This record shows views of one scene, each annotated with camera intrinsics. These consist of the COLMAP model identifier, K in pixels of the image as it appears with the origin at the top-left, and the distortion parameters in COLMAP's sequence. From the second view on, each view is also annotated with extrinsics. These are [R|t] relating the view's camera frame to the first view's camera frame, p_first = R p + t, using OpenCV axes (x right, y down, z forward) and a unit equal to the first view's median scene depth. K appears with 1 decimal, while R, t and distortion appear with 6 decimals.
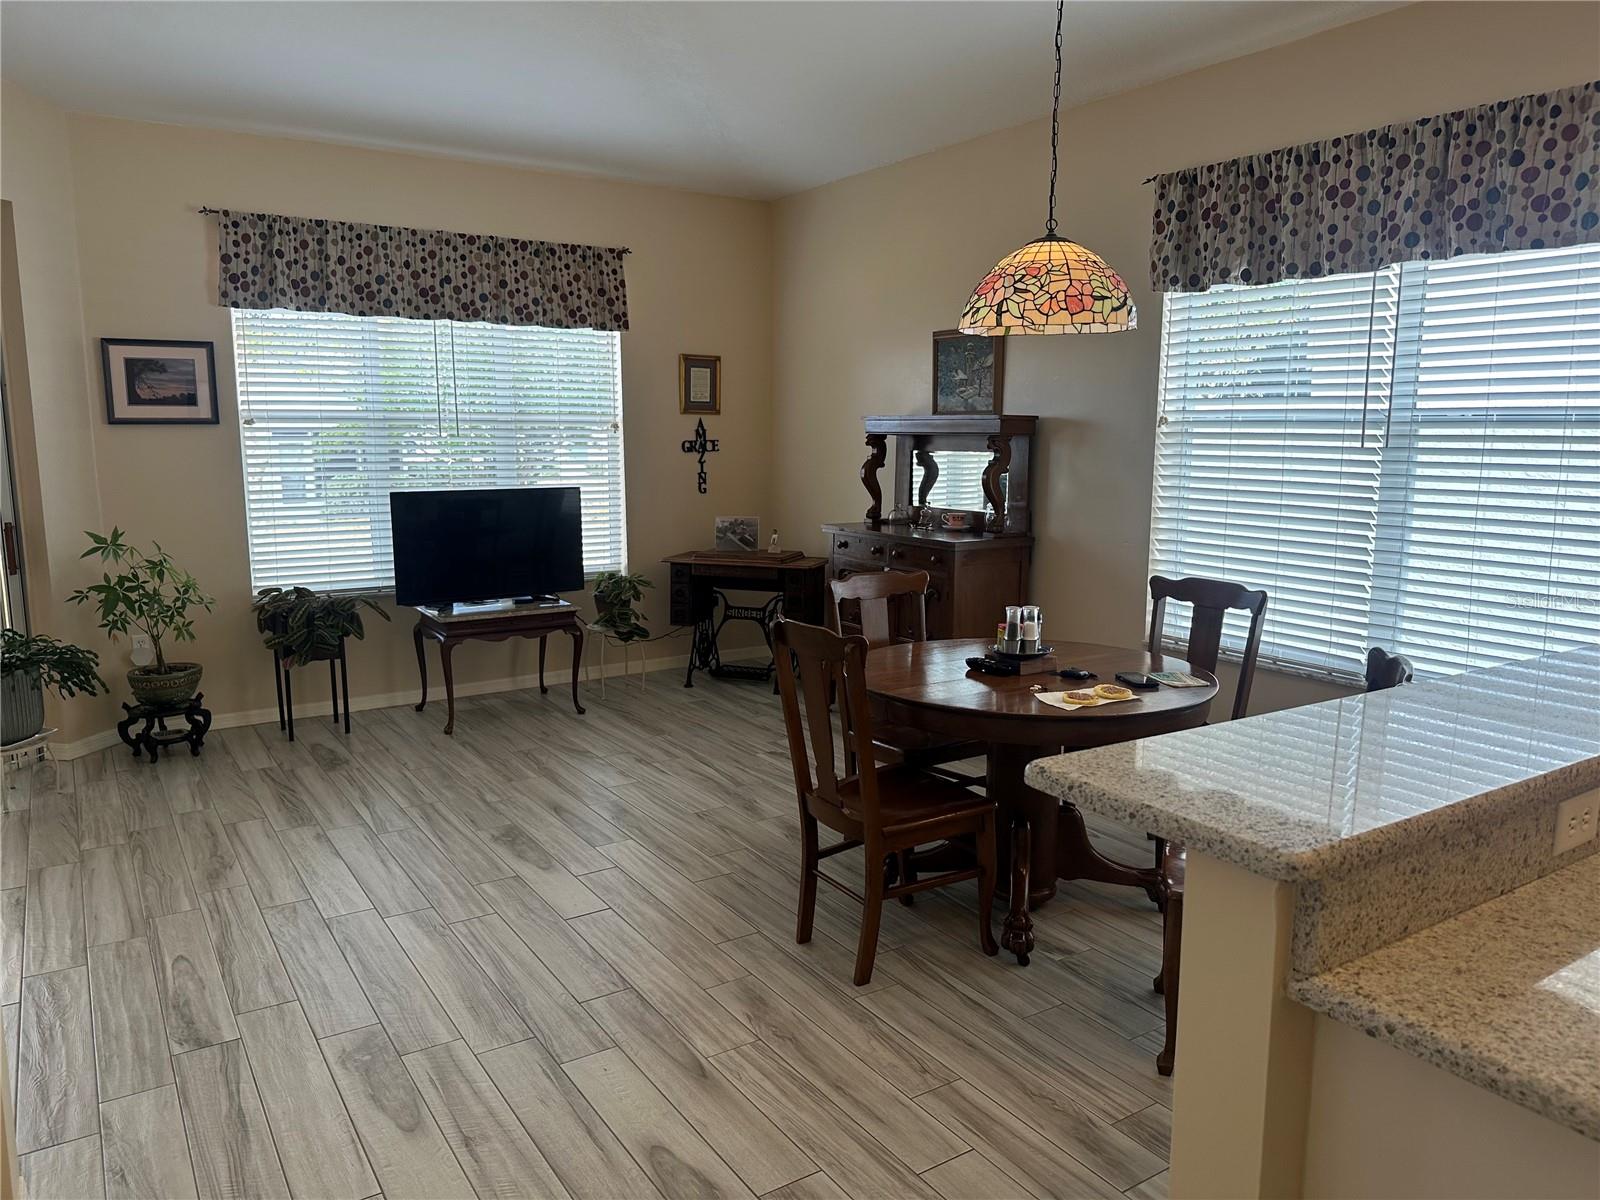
lens RADIAL K [[1129.9, 0, 804.8], [0, 1129.9, 598.5], [0, 0, 1]] dist [0.131663, -0.153688]
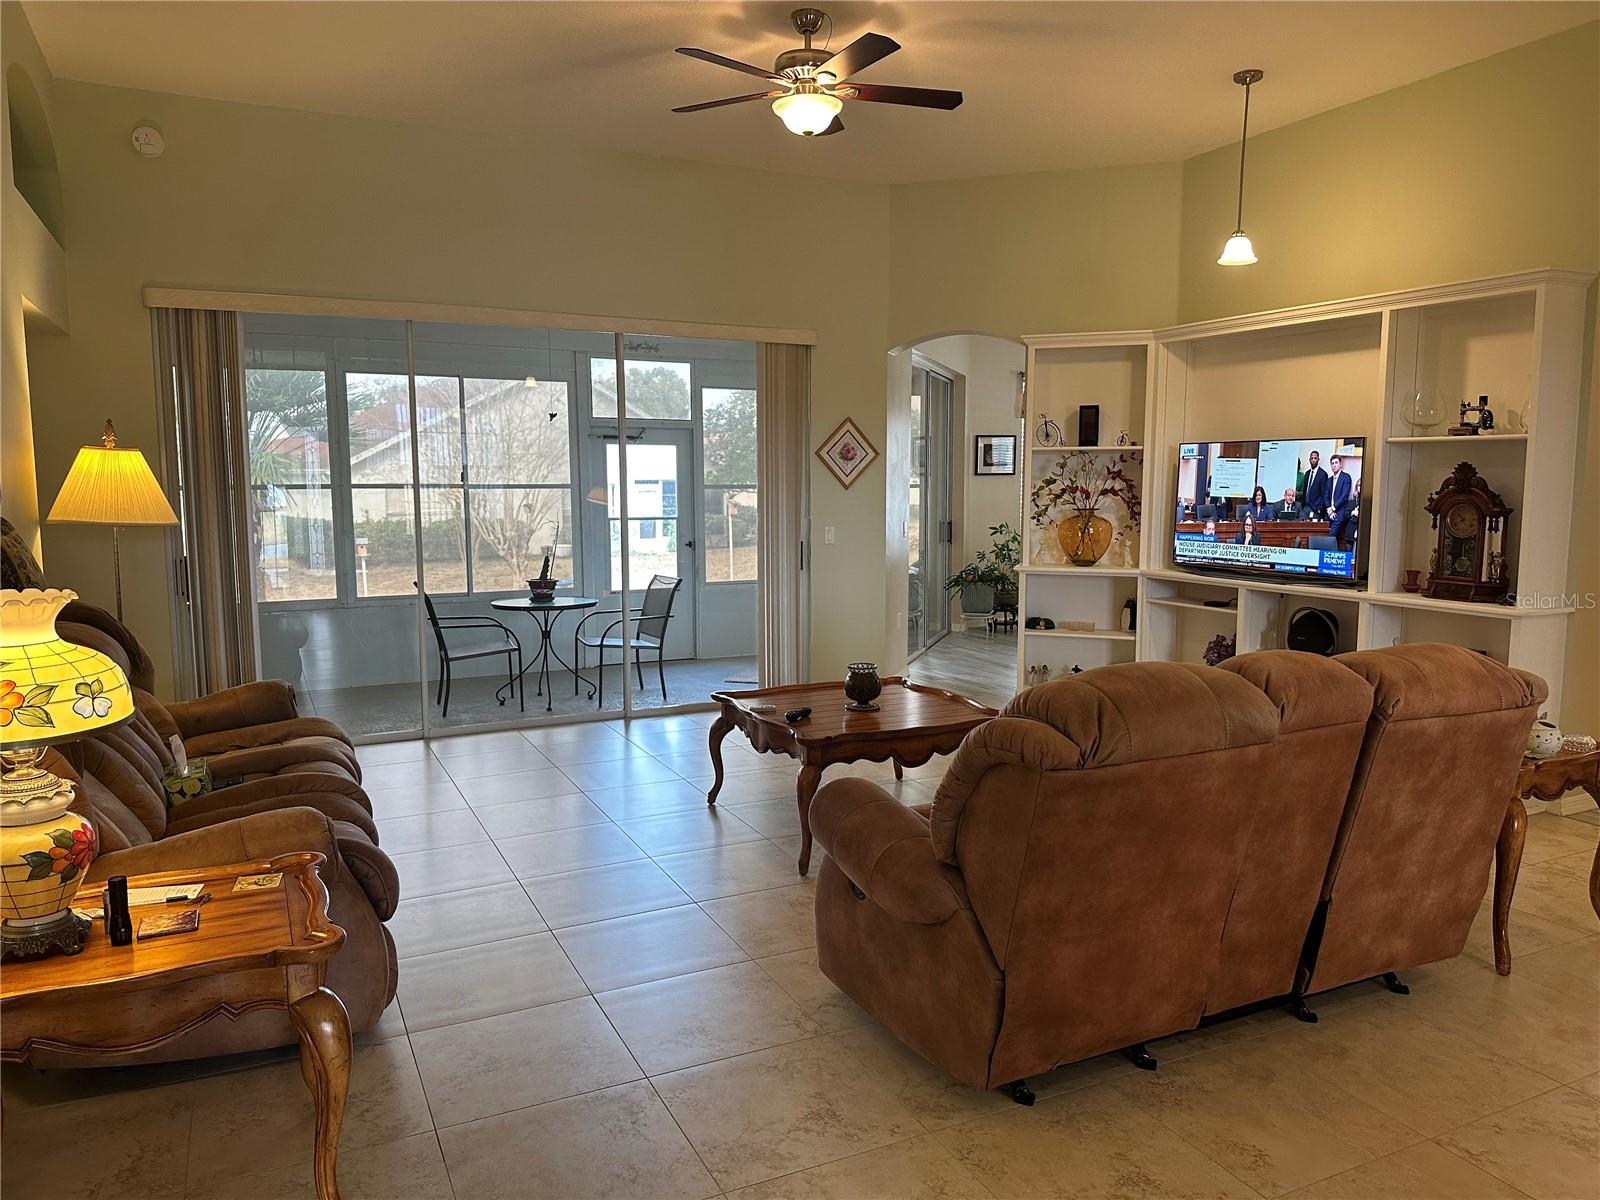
lens RADIAL K [[1117.5, 0, 795.7], [0, 1117.5, 607.8], [0, 0, 1]] dist [0.001589, -0.001590]
pose [[0.991087, 0.011294, -0.132734, -0.618563], [-0.015285, 0.999460, -0.029090, 0.140086], [0.132334, 0.030859, 0.990725, -0.956656]]
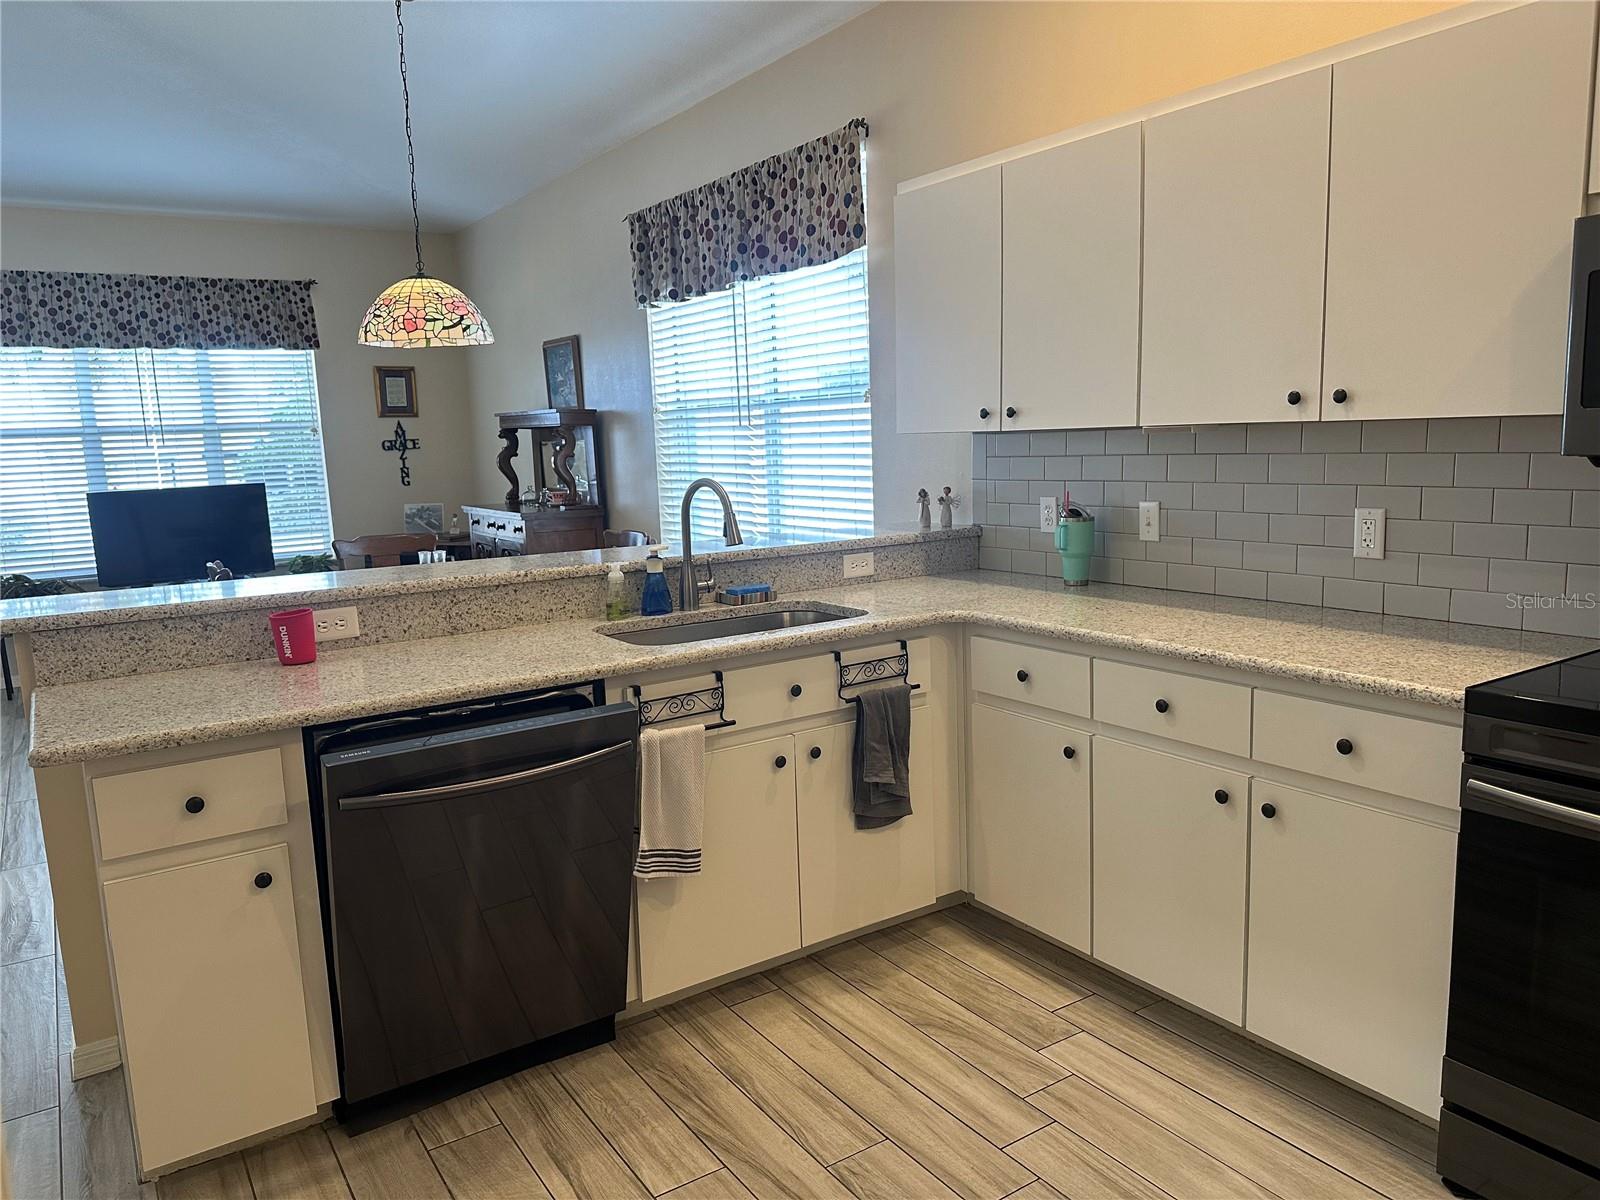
lens RADIAL K [[1117.8, 0, 800.0], [0, 1117.8, 600.0], [0, 0, 1]] dist [-0.004451, 0.026121]
pose [[0.999223, -0.039386, -0.001599, 0.362406], [0.039392, 0.999214, 0.004485, 0.040399], [0.001422, -0.004545, 0.999989, -0.163527]]
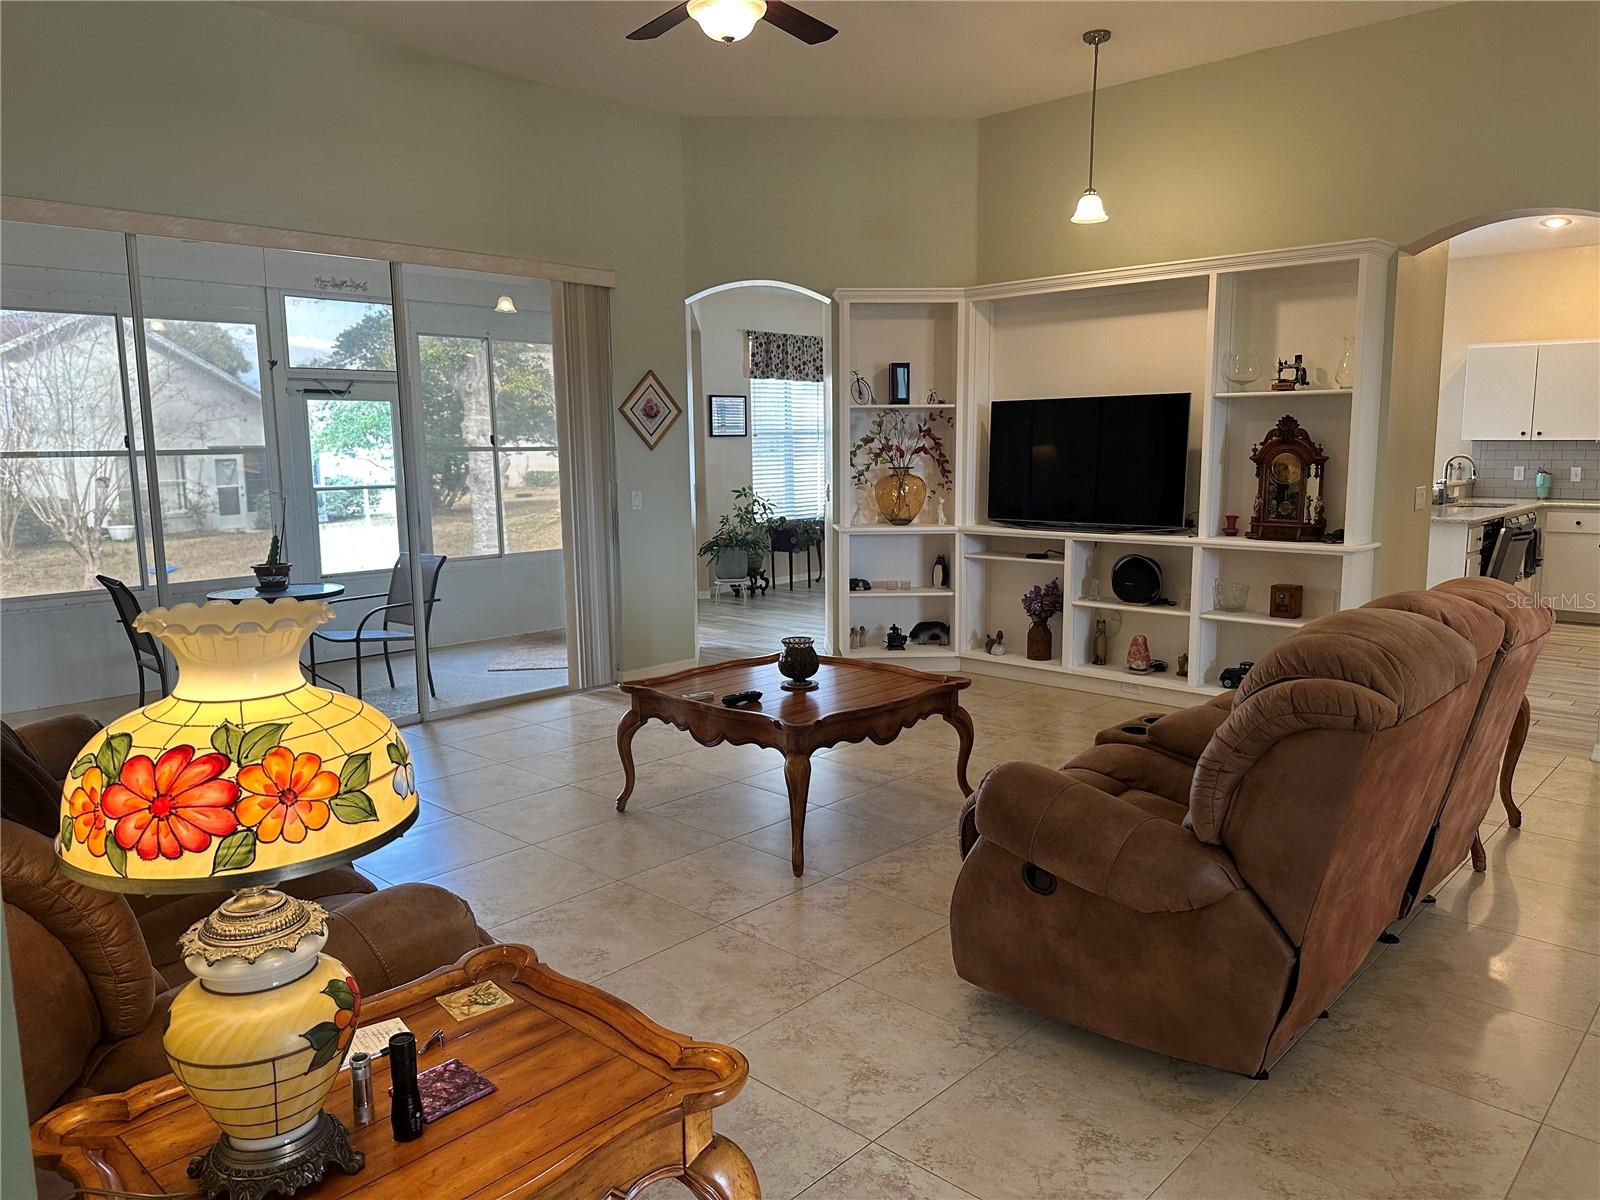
lens RADIAL K [[1119.5, 0, 810.4], [0, 1119.5, 600.9], [0, 0, 1]] dist [0.096627, -0.142652]
pose [[0.970942, -0.046821, 0.234691, -0.841875], [0.048123, 0.998841, 0.000179, 0.132997], [-0.234427, 0.011120, 0.972070, -0.880795]]
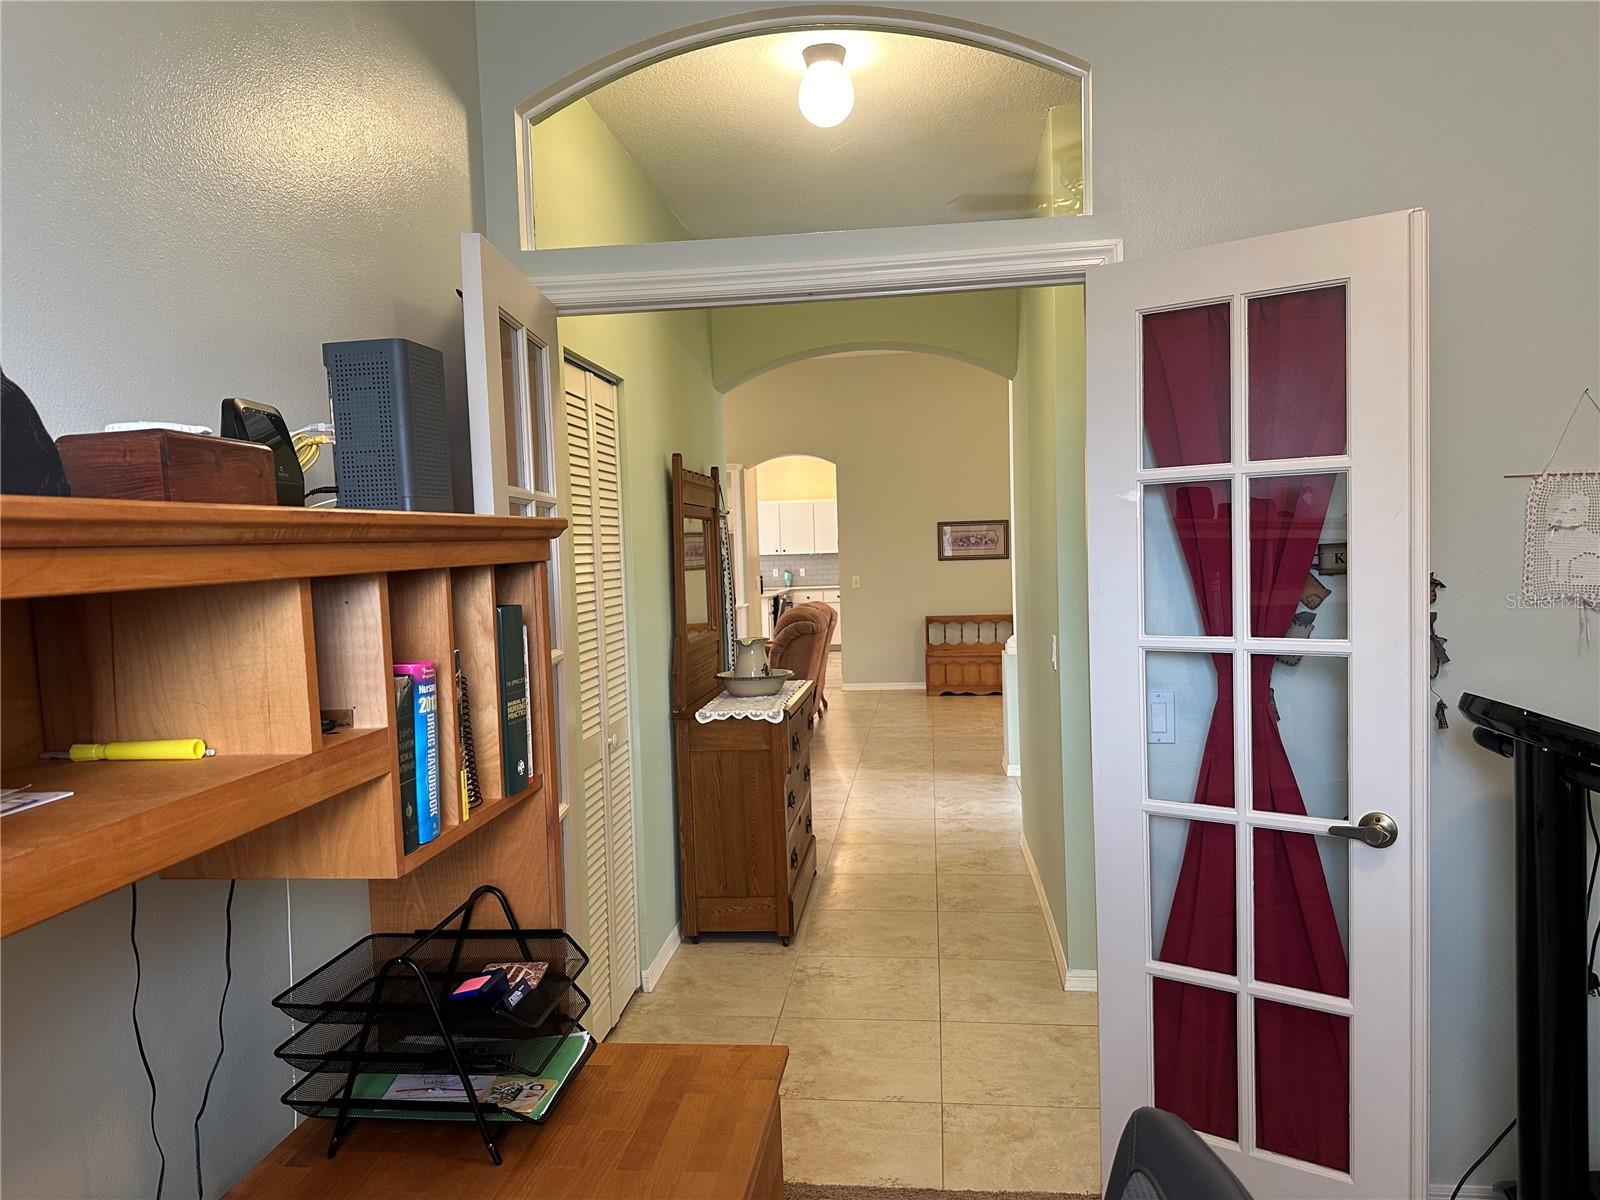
lens RADIAL K [[1117.5, 0, 795.7], [0, 1117.5, 607.8], [0, 0, 1]] dist [0.001589, -0.001590]
pose [[0.642568, -0.064872, 0.763478, -1.582771], [0.144407, 0.988807, -0.037520, 0.198760], [-0.752498, 0.134361, 0.644743, -1.381640]]
